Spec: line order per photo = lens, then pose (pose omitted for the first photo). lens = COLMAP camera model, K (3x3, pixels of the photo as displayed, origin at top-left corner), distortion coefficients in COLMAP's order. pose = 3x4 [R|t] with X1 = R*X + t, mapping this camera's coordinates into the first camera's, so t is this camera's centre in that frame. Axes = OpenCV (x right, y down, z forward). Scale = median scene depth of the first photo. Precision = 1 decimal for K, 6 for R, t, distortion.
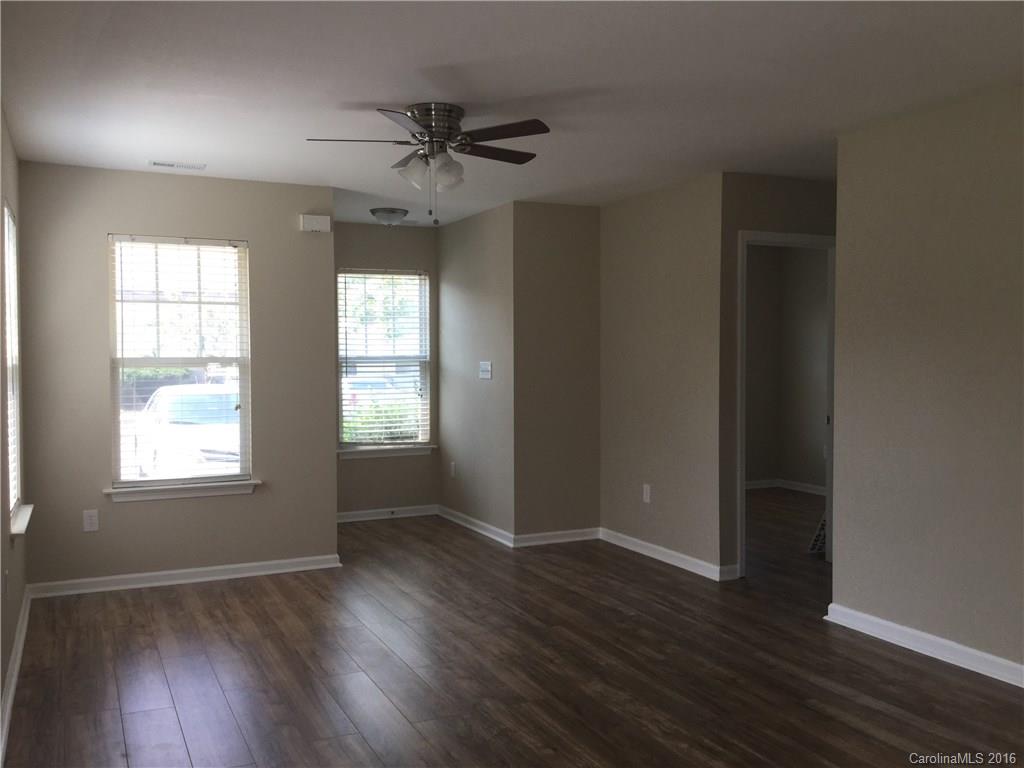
lens RADIAL K [[919.3, 0, 512.0], [0, 919.3, 384.0], [0, 0, 1]] dist [0.118203, -0.231776]
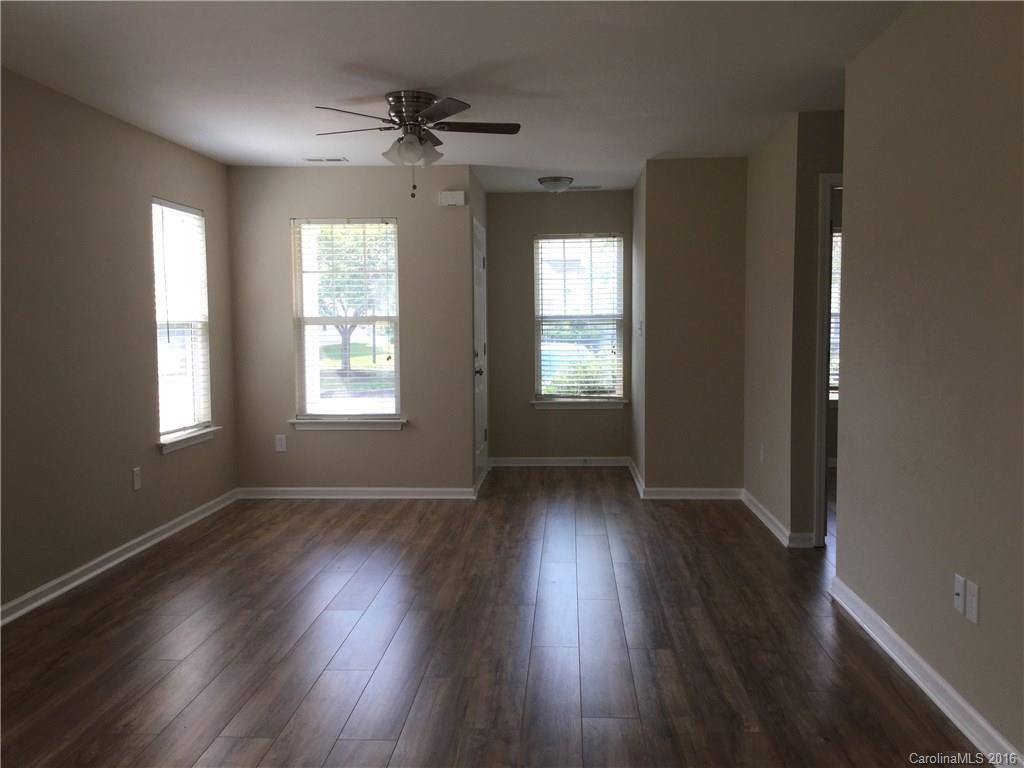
lens RADIAL K [[919.3, 0, 512.0], [0, 919.3, 384.0], [0, 0, 1]] dist [0.118203, -0.231776]
pose [[0.875111, 0.028761, -0.483068, 0.350486], [-0.009211, 0.999041, 0.042796, 0.005260], [0.483835, -0.033002, 0.874537, 0.027601]]
